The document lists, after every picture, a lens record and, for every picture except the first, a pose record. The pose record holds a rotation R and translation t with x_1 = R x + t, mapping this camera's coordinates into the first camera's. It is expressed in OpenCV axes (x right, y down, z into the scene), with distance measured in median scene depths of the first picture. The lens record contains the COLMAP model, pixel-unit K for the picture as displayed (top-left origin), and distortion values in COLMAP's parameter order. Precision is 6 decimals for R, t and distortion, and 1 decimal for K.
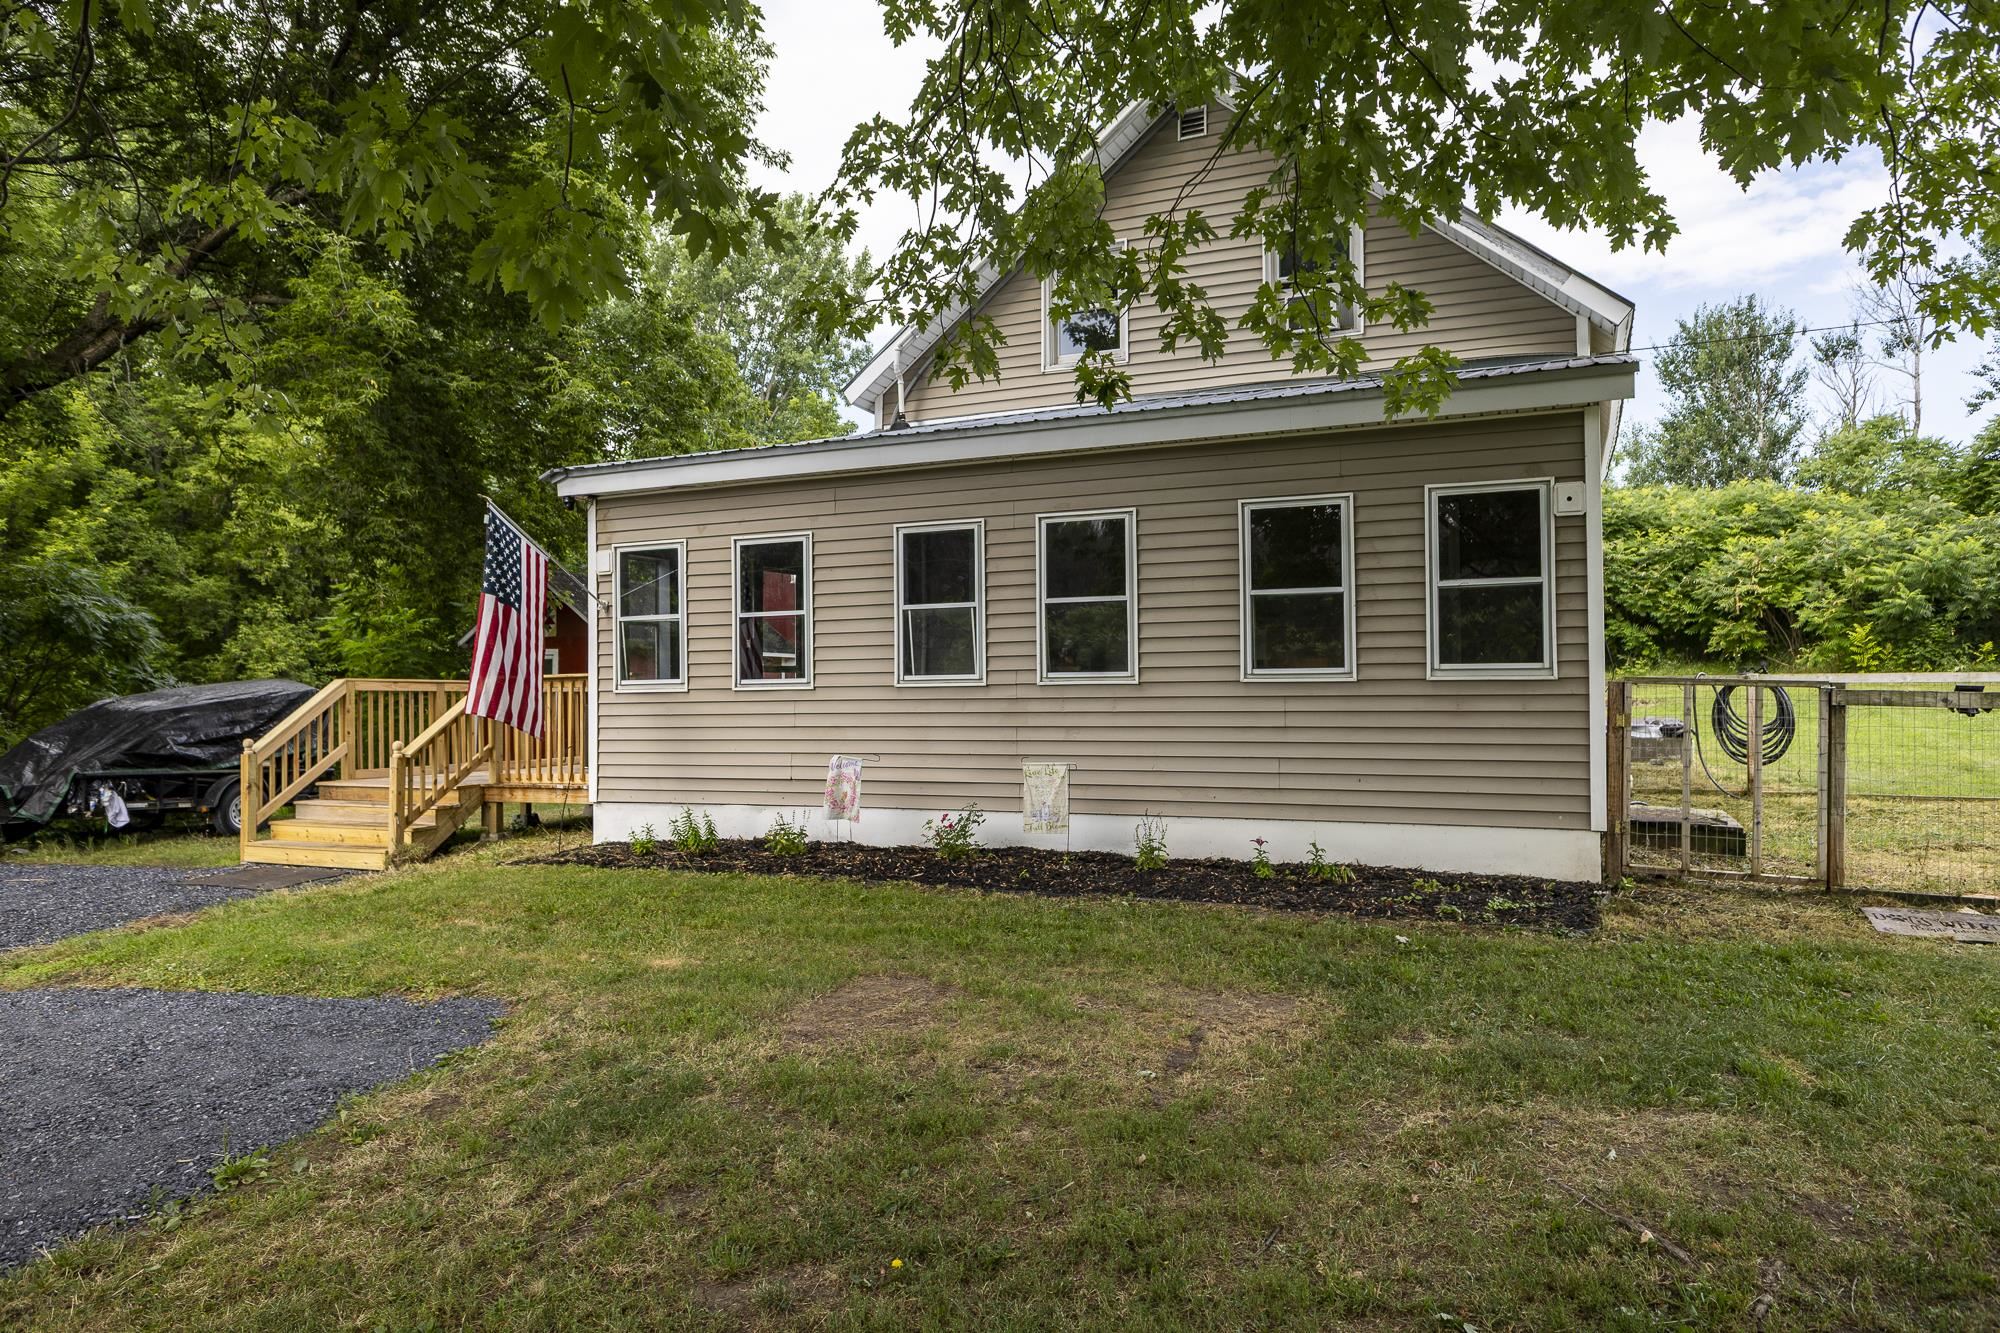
lens RADIAL K [[1329.1, 0, 1034.0], [0, 1329.1, 674.4], [0, 0, 1]] dist [0.024905, -0.007820]
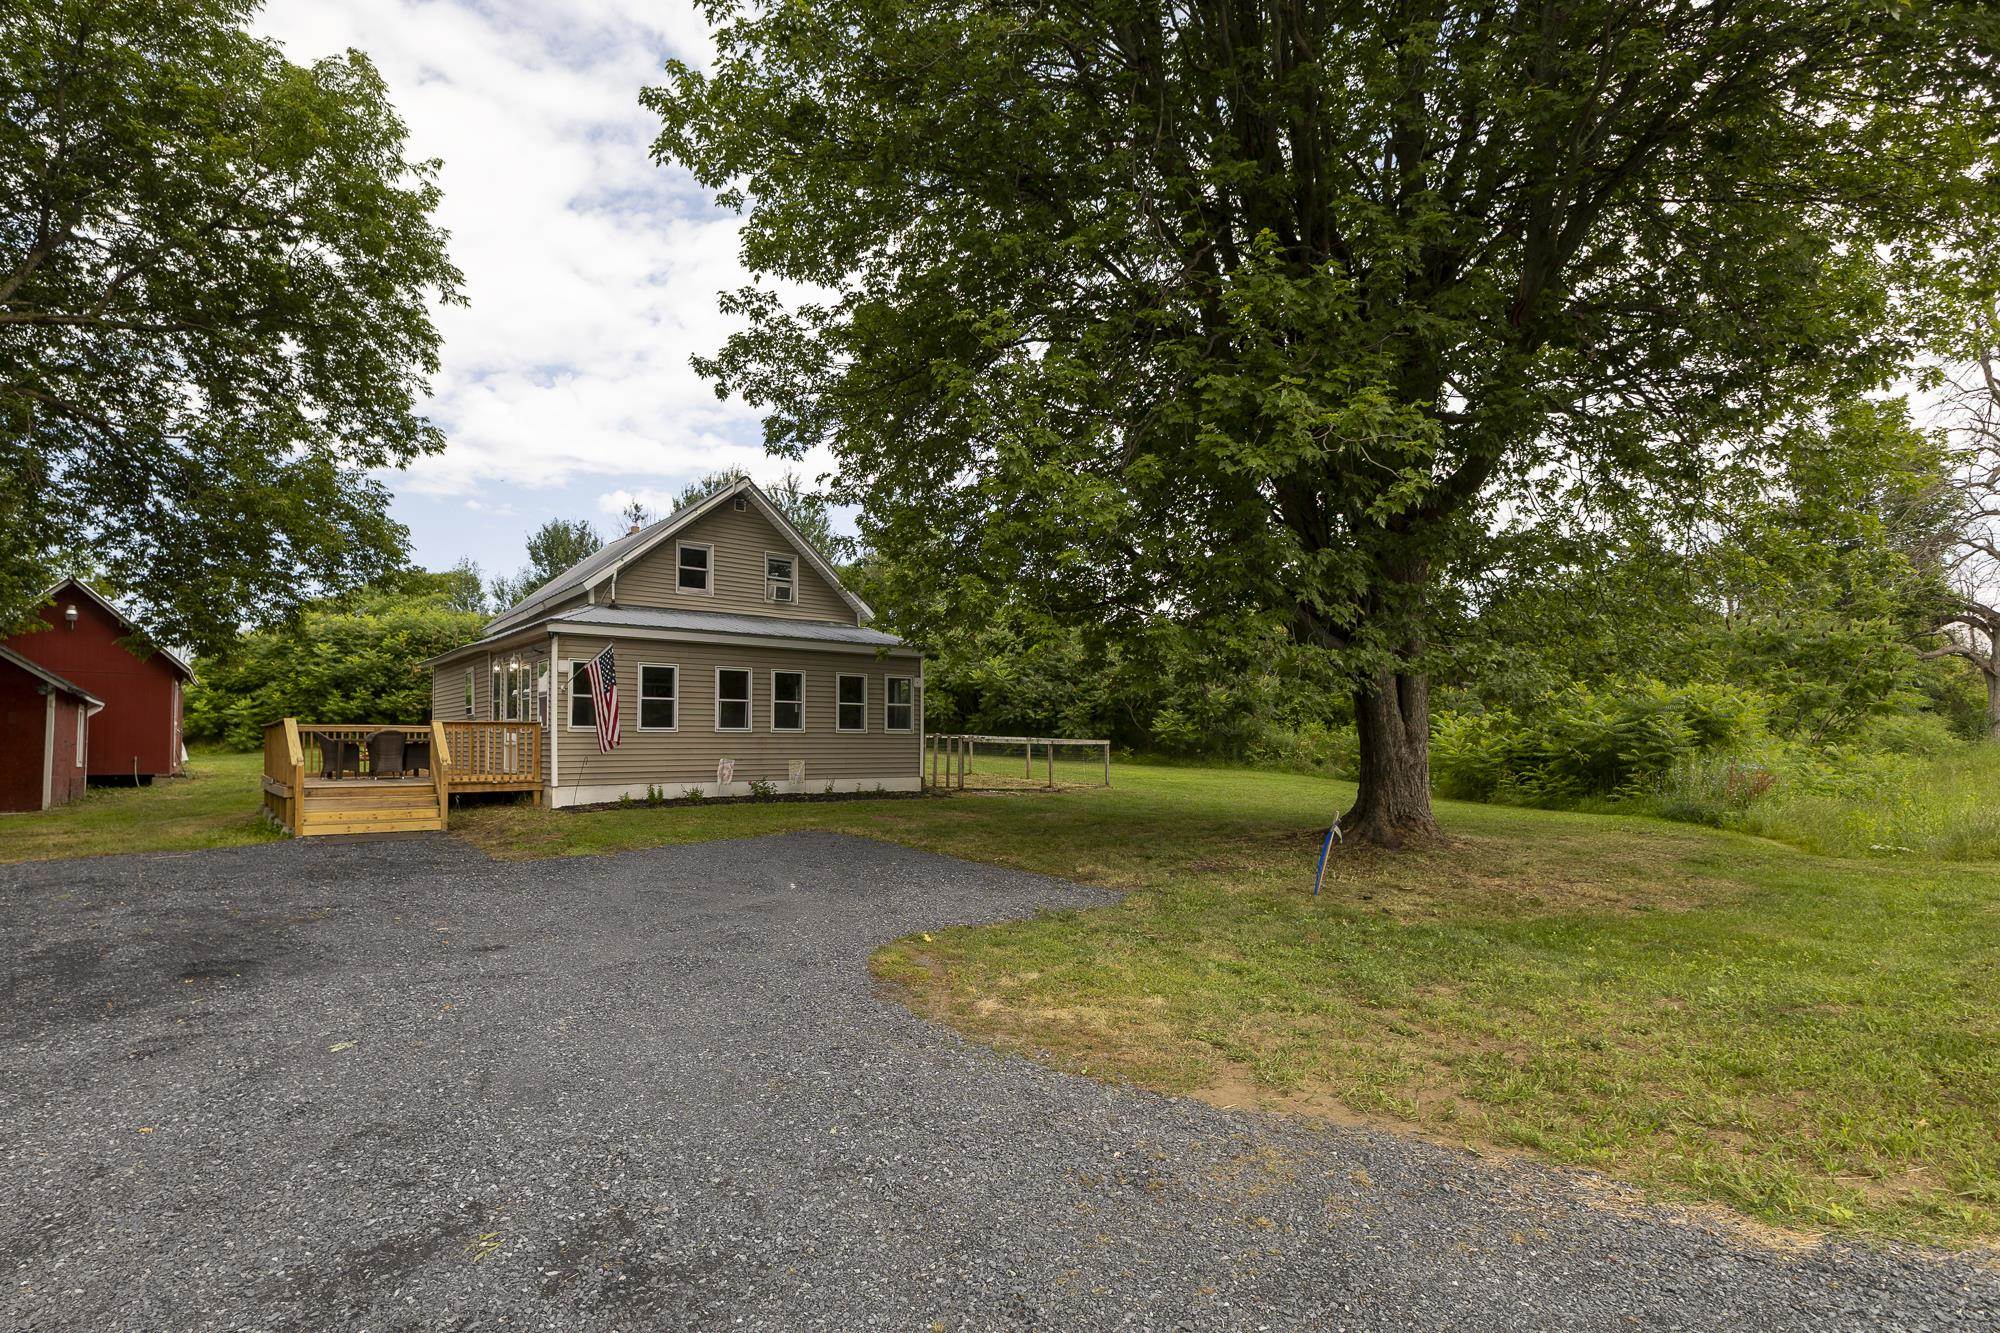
lens RADIAL K [[907.2, 0, 888.2], [0, 907.2, 721.5], [0, 0, 1]] dist [0.018543, -0.002812]
pose [[0.500567, 0.029927, 0.865181, -1.211866], [-0.021509, 0.999524, -0.022129, 0.017697], [-0.865431, -0.007533, 0.500972, -0.090247]]
